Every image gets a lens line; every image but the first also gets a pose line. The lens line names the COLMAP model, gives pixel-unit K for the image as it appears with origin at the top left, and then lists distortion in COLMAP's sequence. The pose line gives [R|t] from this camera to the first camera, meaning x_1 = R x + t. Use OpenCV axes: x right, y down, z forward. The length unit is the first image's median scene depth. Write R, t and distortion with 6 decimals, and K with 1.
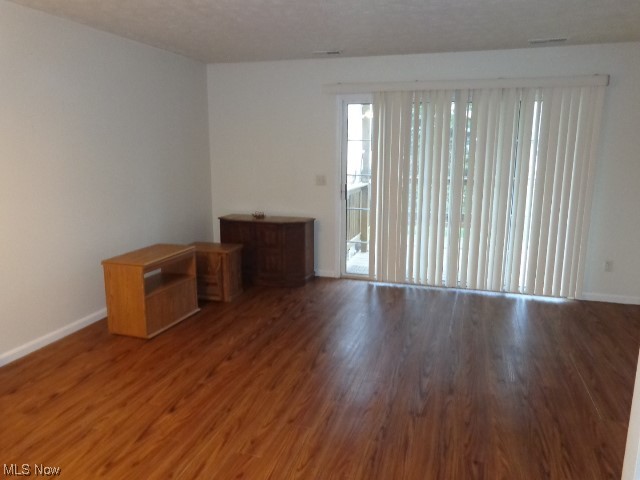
lens RADIAL K [[484.3, 0, 320.0], [0, 484.3, 240.0], [0, 0, 1]] dist [0.003060, 0.003374]
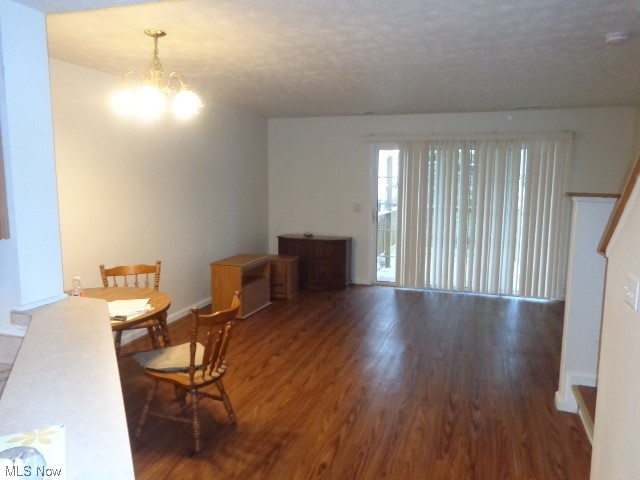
lens RADIAL K [[484.3, 0, 320.0], [0, 484.3, 240.0], [0, 0, 1]] dist [0.003060, 0.003374]
pose [[0.999829, 0.006238, -0.017416, -0.090991], [-0.007317, 0.998014, -0.062568, 0.052275], [0.016992, 0.062685, 0.997889, -0.340743]]
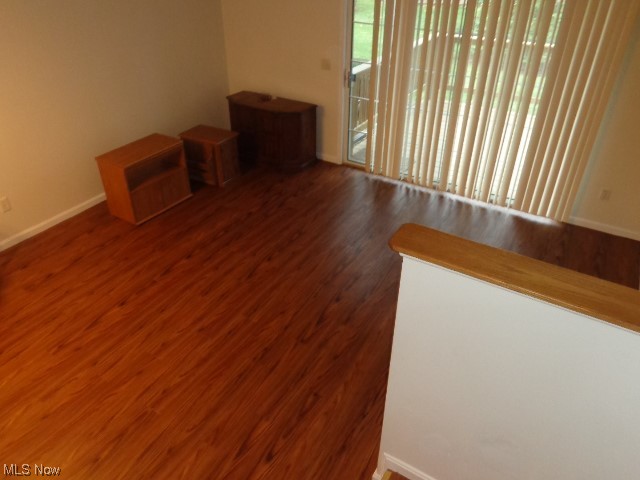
lens RADIAL K [[484.3, 0, 320.0], [0, 484.3, 240.0], [0, 0, 1]] dist [0.003060, 0.003374]
pose [[0.972353, 0.130431, -0.193693, 0.273526], [-0.048314, 0.923888, 0.379601, -0.203068], [0.228462, -0.359748, 0.904647, 0.004707]]
